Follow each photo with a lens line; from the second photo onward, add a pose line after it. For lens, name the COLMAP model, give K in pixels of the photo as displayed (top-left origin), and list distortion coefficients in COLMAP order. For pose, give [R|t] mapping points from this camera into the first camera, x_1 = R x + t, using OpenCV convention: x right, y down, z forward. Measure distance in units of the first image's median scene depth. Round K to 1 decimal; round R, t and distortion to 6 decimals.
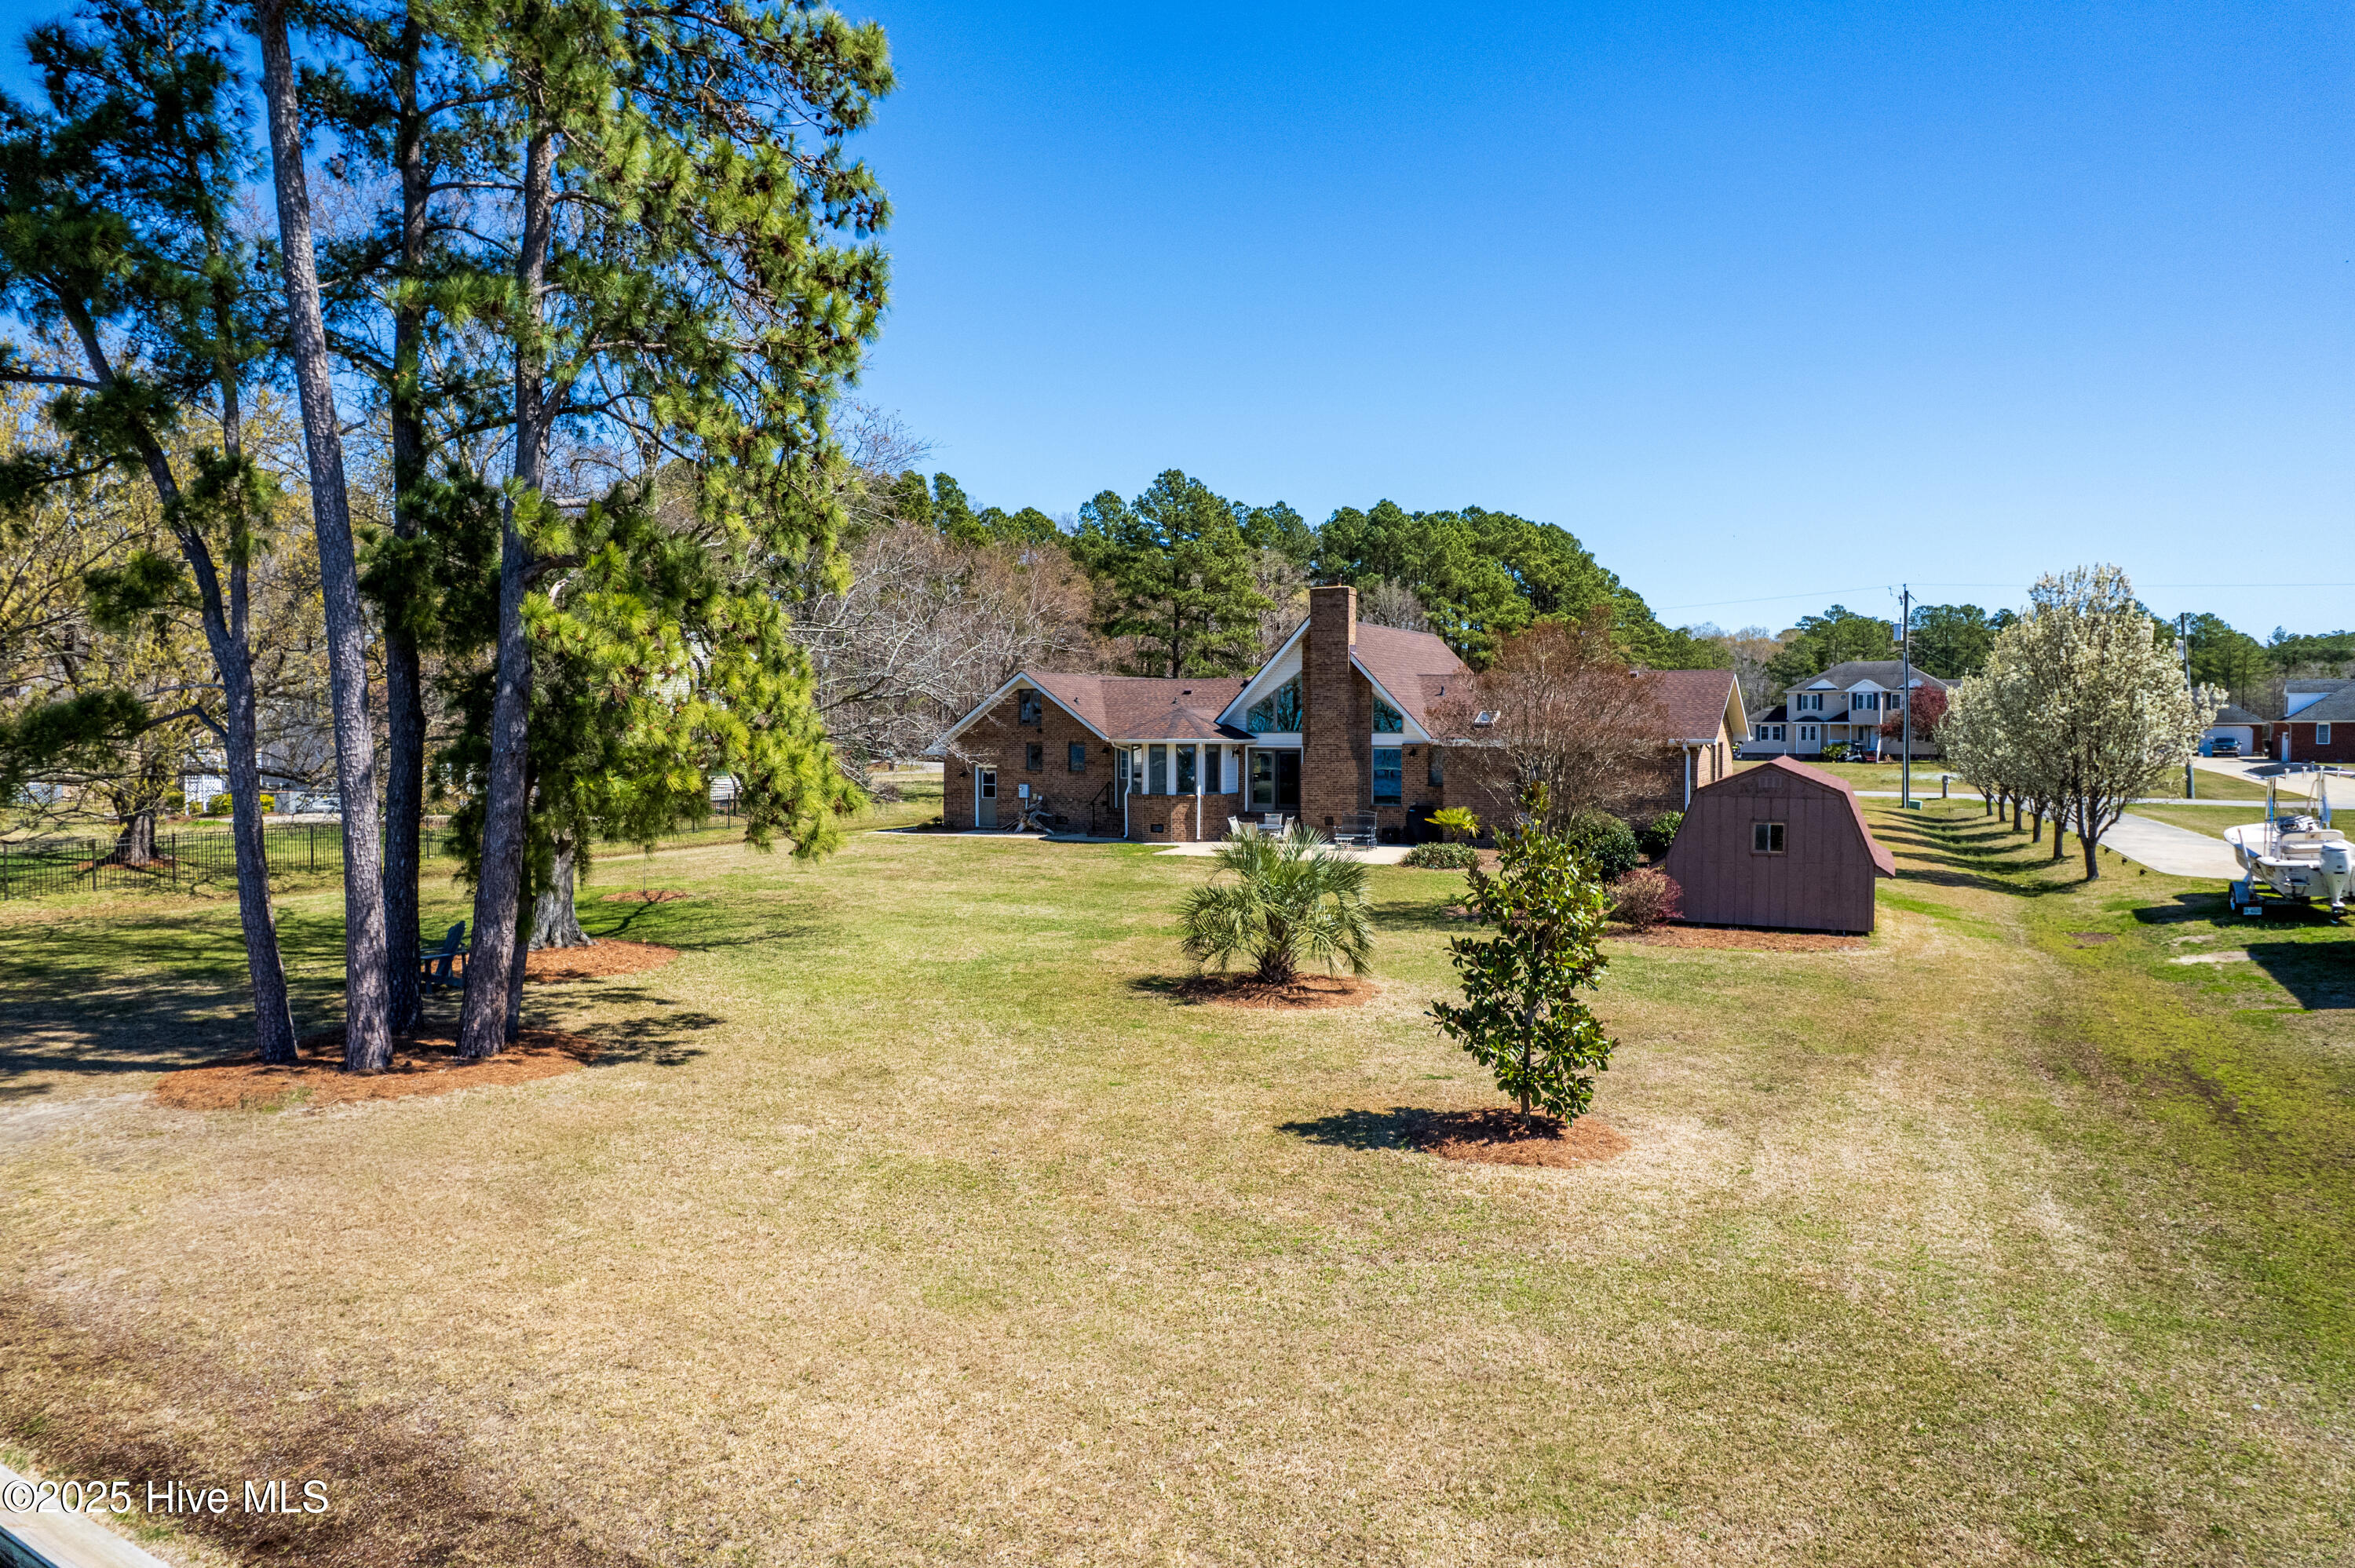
lens RADIAL K [[1486.8, 0, 1177.5], [0, 1486.8, 784.0], [0, 0, 1]] dist [-0.059000, -0.000305]
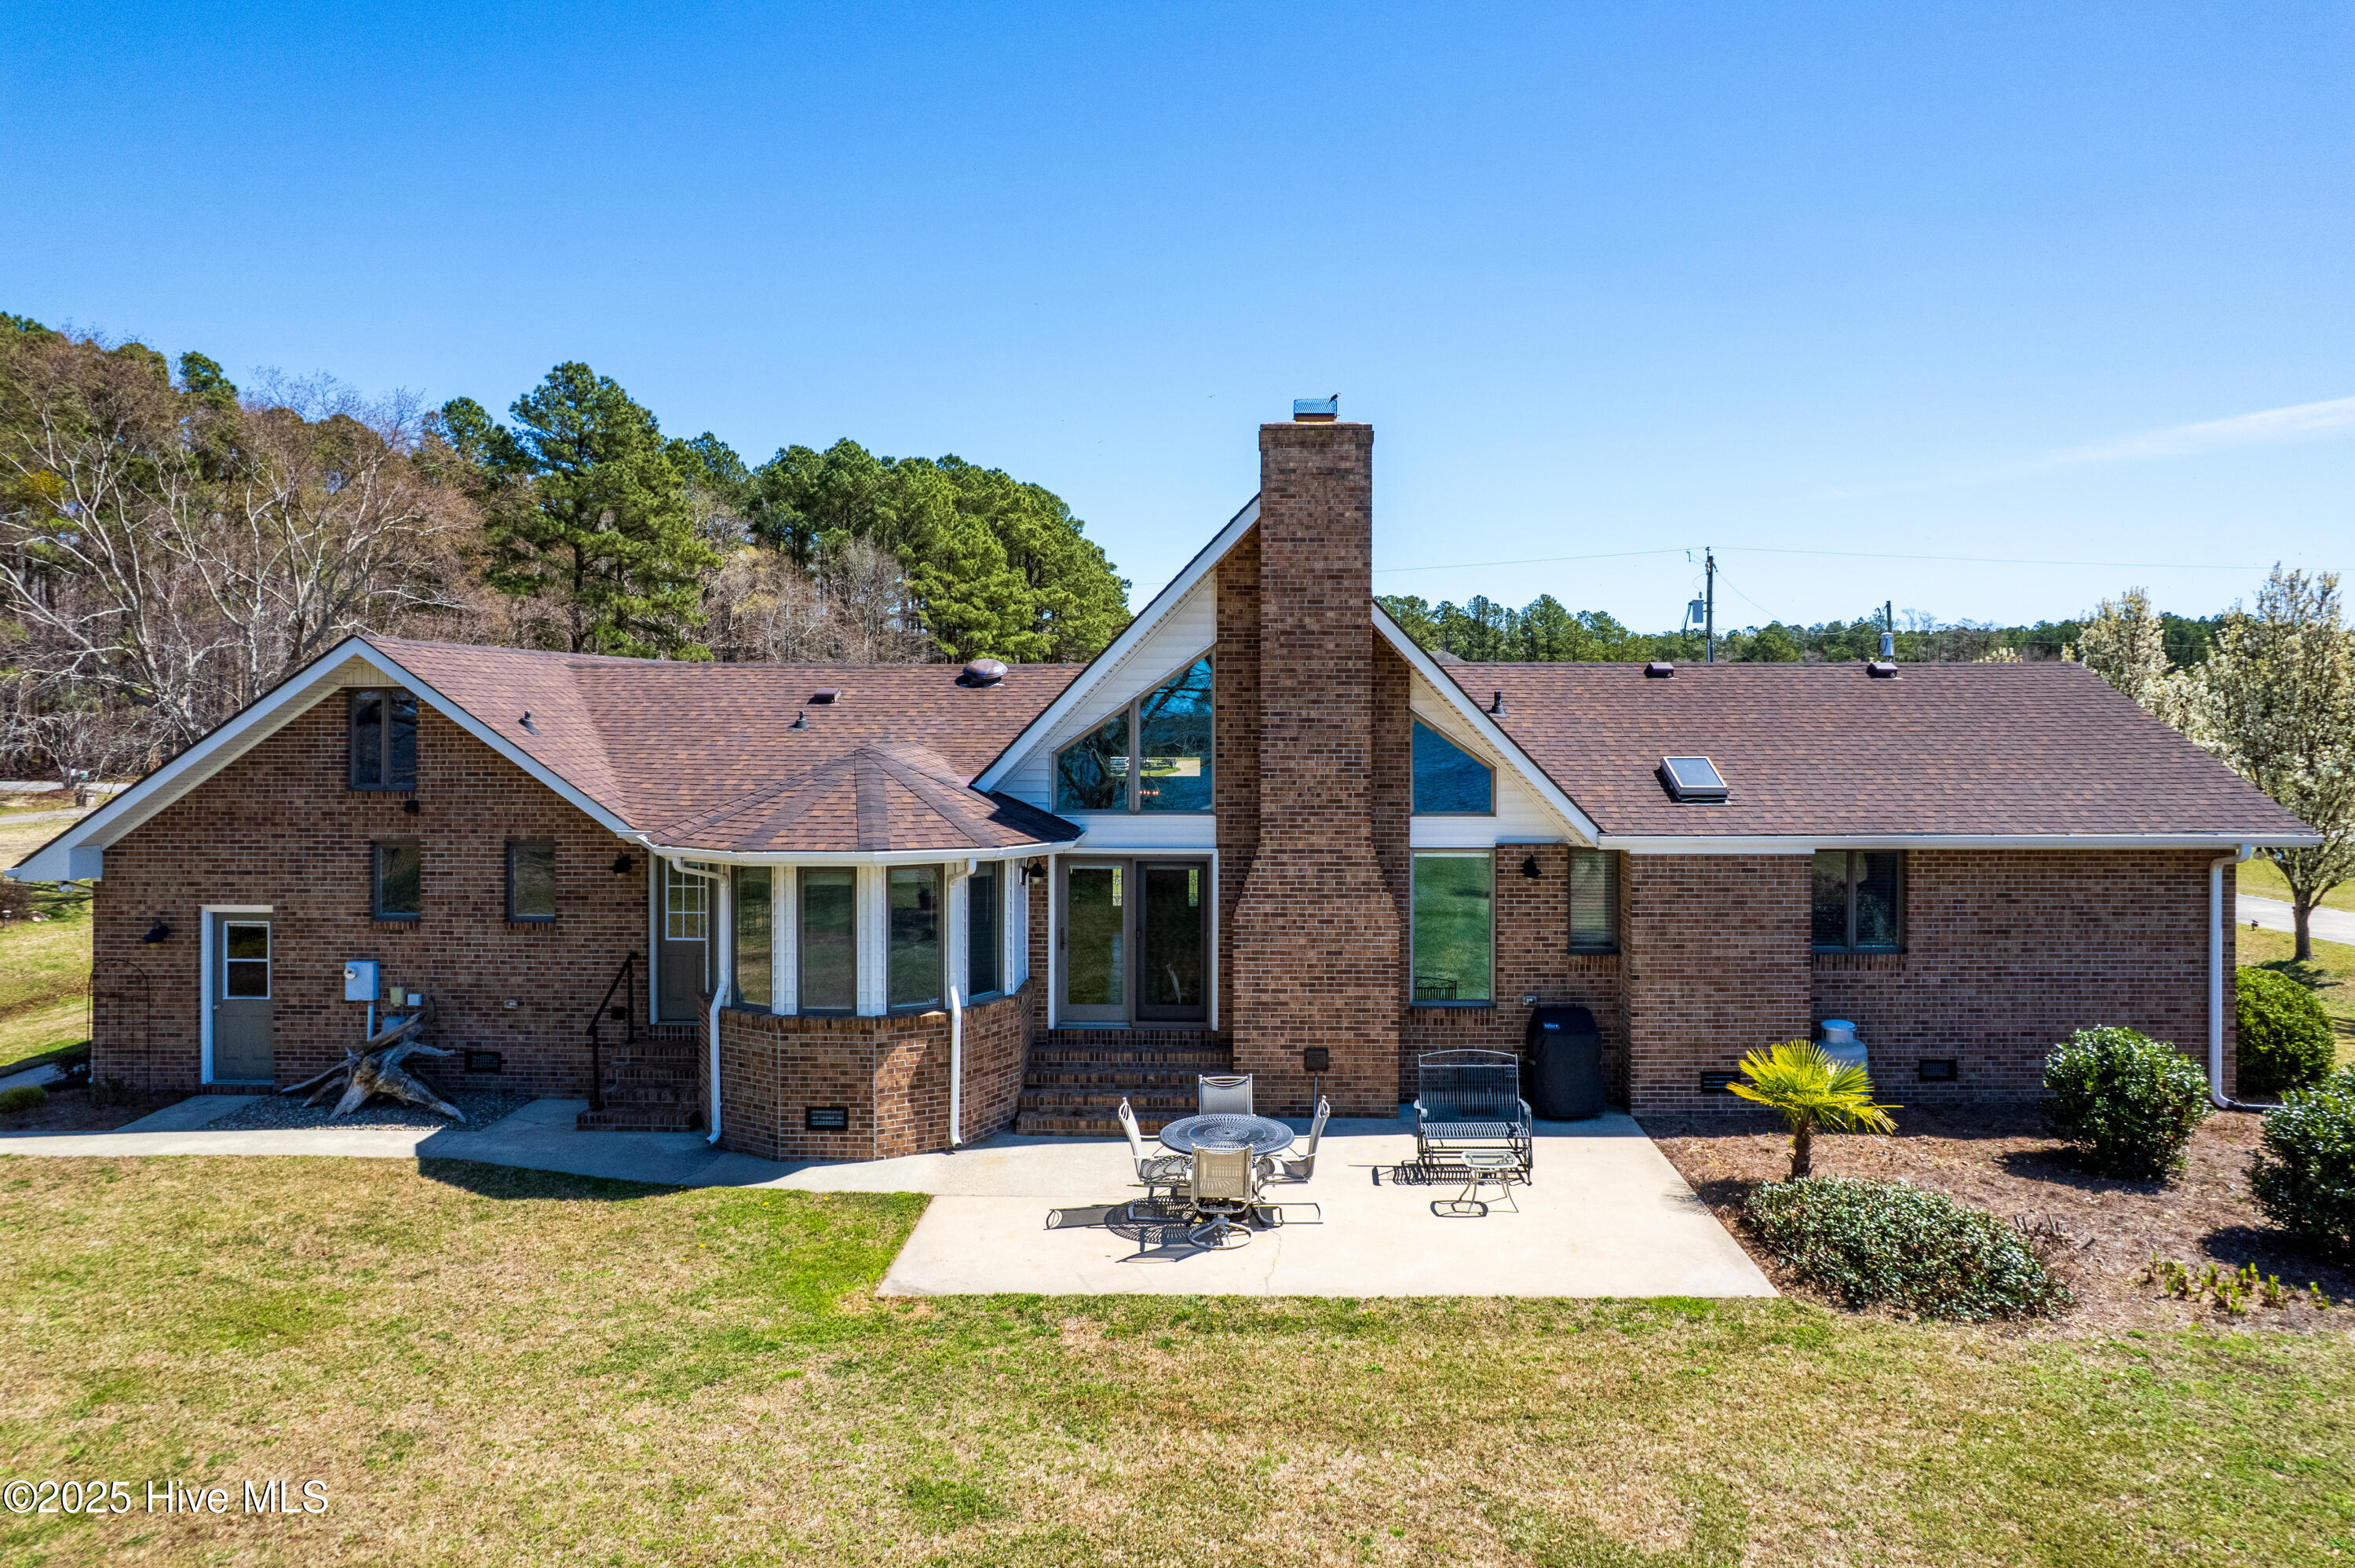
lens RADIAL K [[1449.7, 0, 1180.0], [0, 1449.7, 708.6], [0, 0, 1]] dist [-0.086575, 0.070155]
pose [[0.904254, 0.002227, 0.426990, -0.031524], [0.014679, 0.999233, -0.036298, -0.019318], [-0.426743, 0.039091, 0.903528, 0.270406]]
